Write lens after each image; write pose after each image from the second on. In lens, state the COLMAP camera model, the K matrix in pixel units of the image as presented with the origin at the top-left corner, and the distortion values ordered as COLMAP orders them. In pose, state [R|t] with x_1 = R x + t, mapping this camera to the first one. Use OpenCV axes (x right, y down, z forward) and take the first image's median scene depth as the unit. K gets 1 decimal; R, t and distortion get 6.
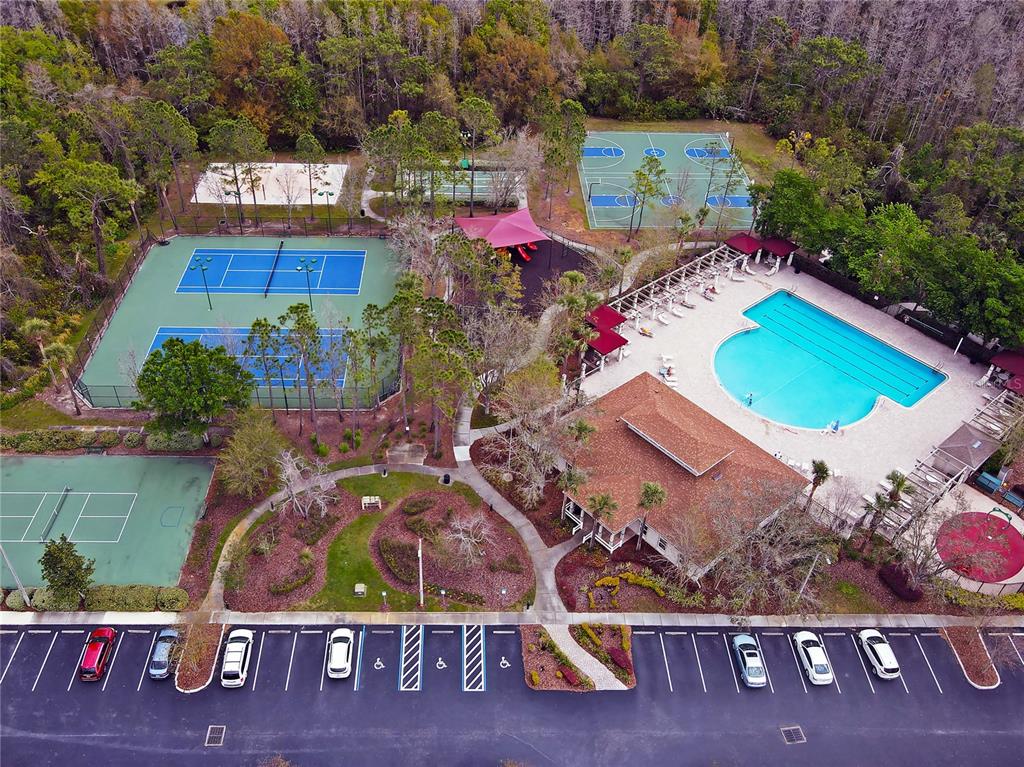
lens RADIAL K [[995.0, 0, 512.0], [0, 995.0, 383.5], [0, 0, 1]] dist [-0.084111, -0.000328]
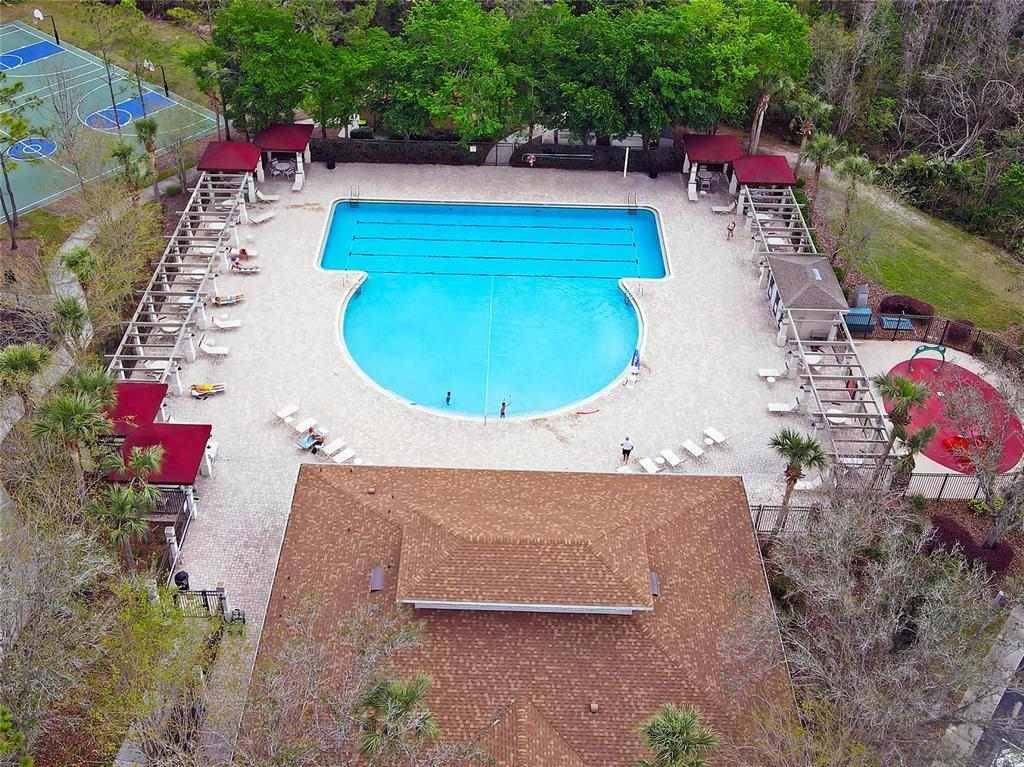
lens RADIAL K [[995.0, 0, 512.0], [0, 995.0, 383.5], [0, 0, 1]] dist [-0.084111, -0.000328]
pose [[0.650279, -0.497807, 0.573868, -0.037665], [0.457846, 0.859600, 0.226859, -0.091533], [-0.606229, 0.115221, 0.786899, 0.526760]]
